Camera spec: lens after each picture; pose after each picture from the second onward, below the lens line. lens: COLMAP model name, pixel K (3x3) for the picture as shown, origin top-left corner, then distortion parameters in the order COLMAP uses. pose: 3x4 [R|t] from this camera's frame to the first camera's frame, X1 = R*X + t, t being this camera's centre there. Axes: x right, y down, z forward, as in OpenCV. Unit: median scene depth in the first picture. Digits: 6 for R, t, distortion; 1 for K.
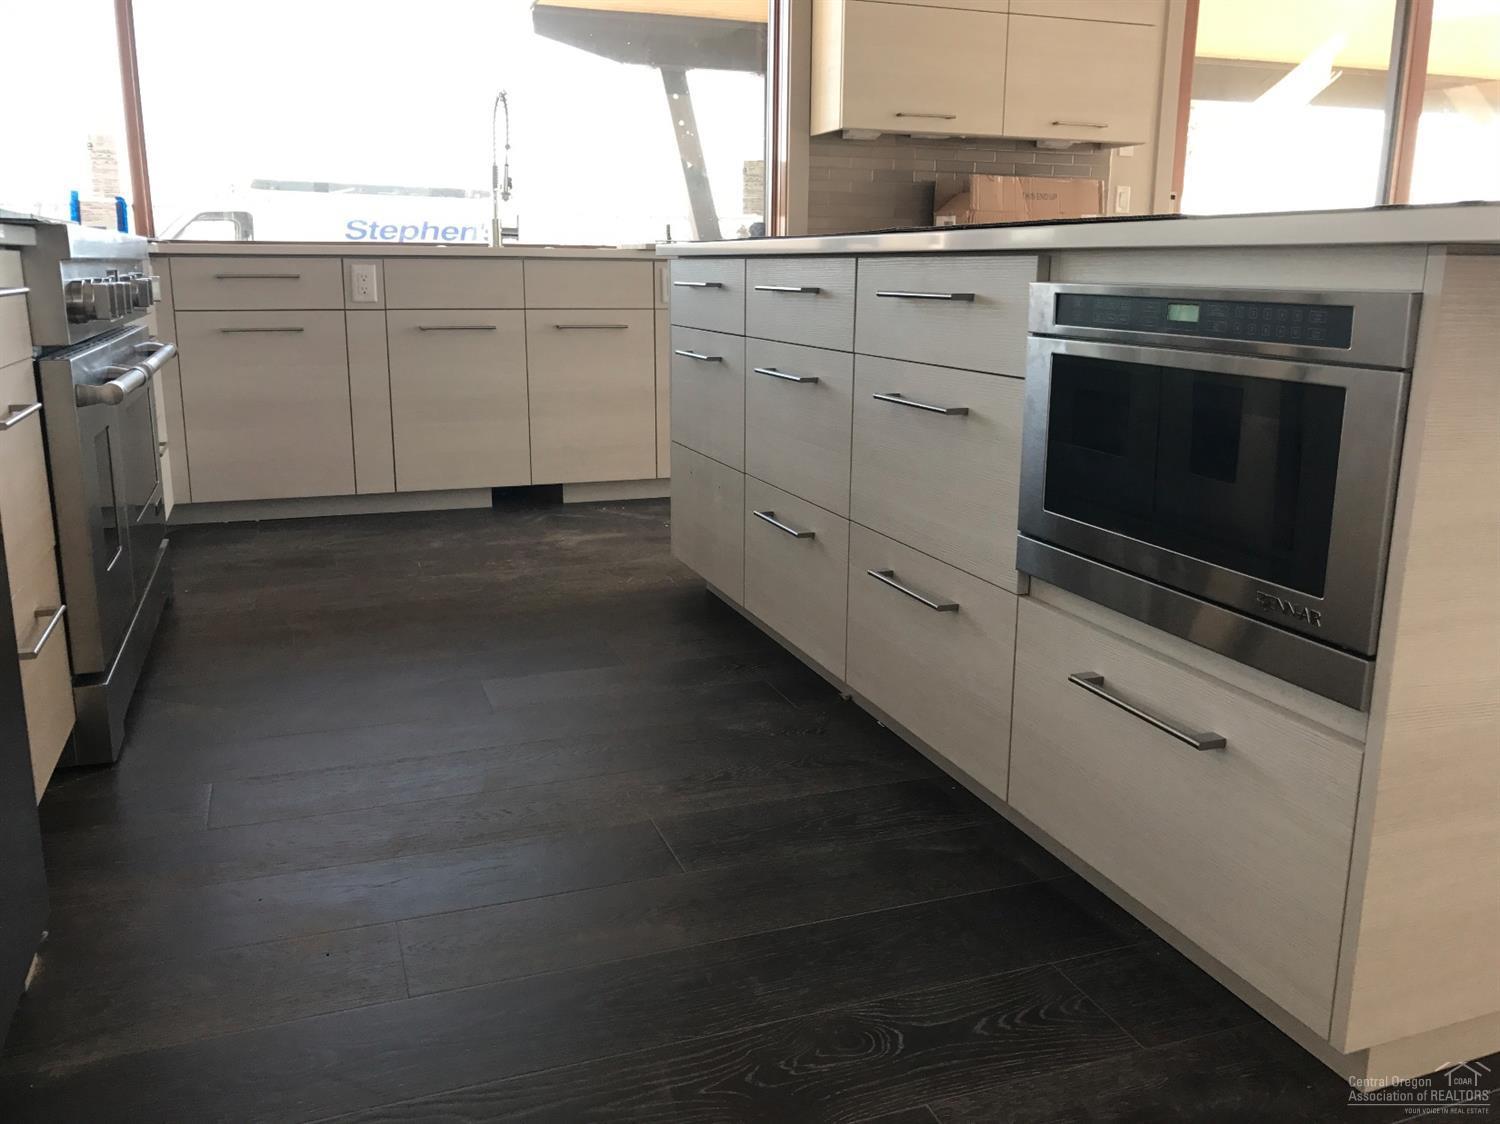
lens RADIAL K [[1245.5, 0, 755.9], [0, 1245.5, 561.4], [0, 0, 1]] dist [0.011814, -0.027836]
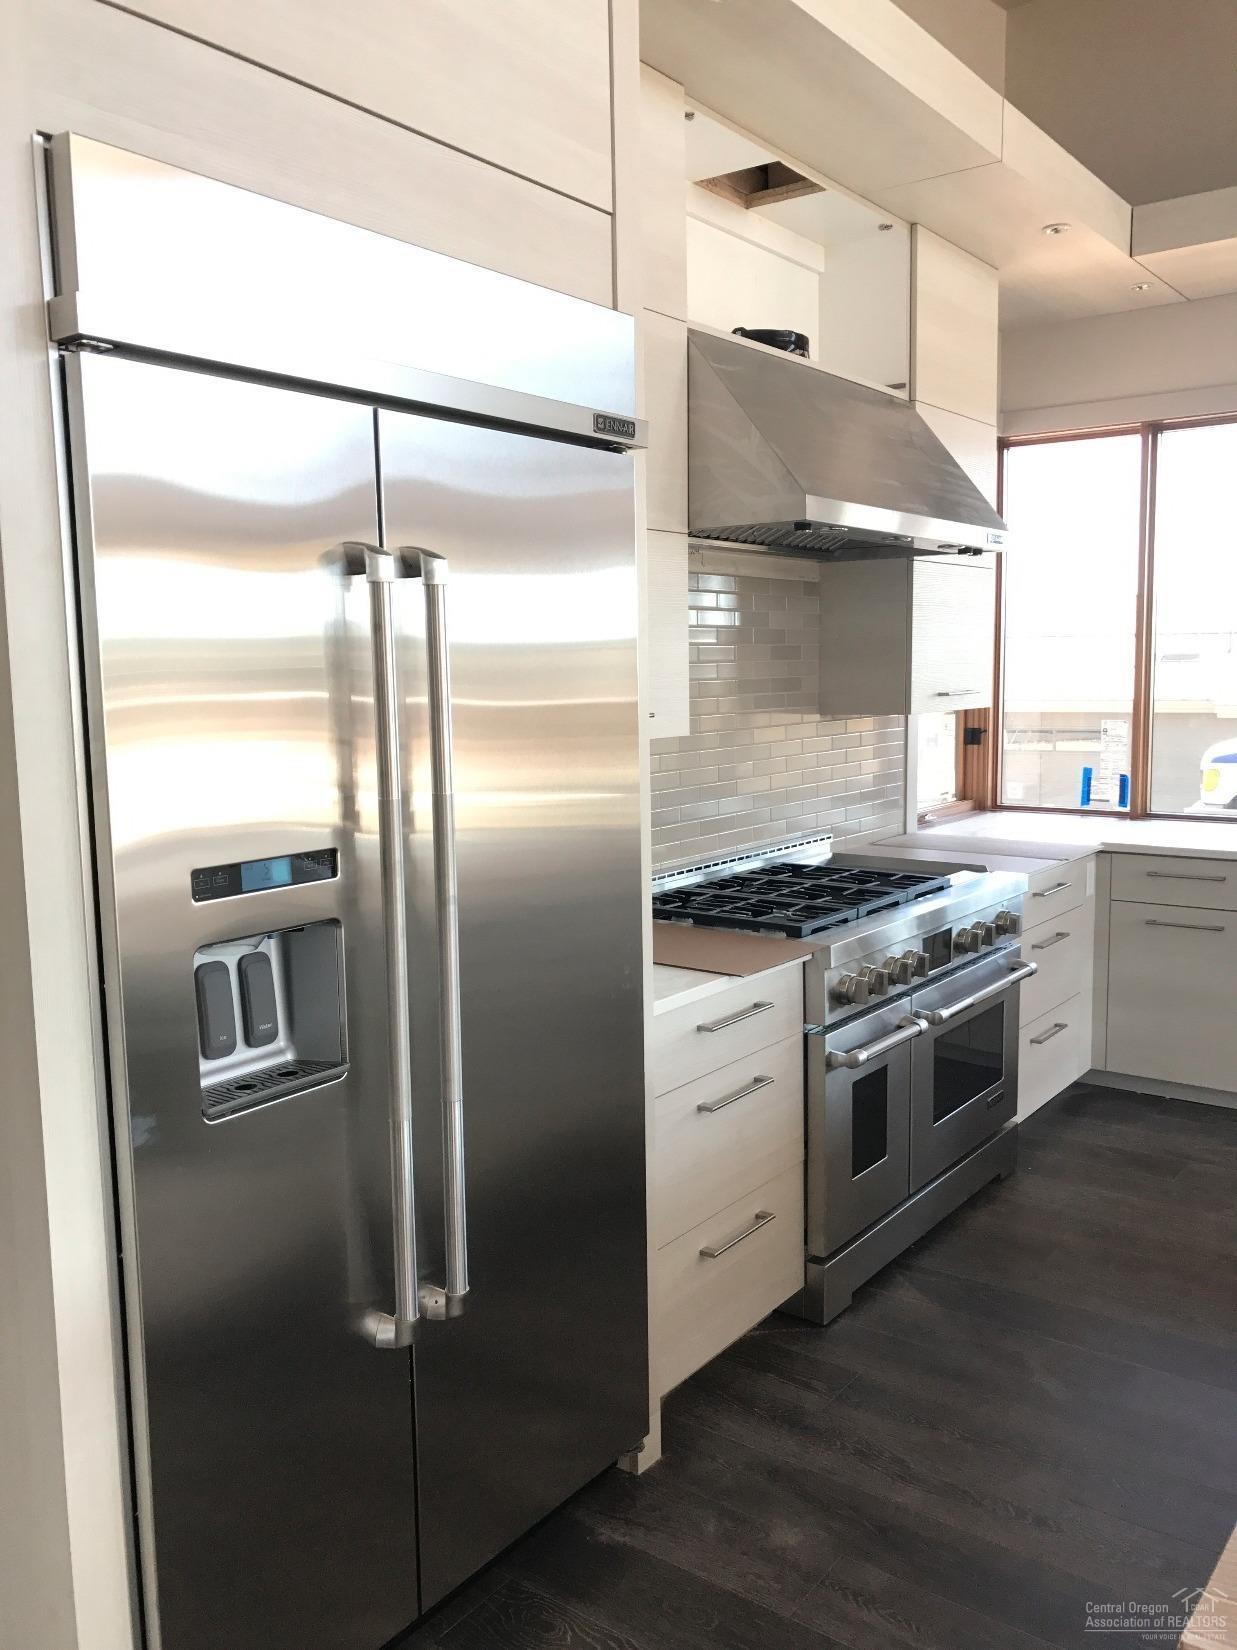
lens RADIAL K [[1370.1, 0, 623.5], [0, 1370.1, 866.4], [0, 0, 1]] dist [0.011814, -0.027836]
pose [[0.543025, 0.087335, -0.835163, 0.394666], [-0.152684, 0.988267, 0.004070, -0.212196], [0.825719, 0.125306, 0.549988, -0.042204]]
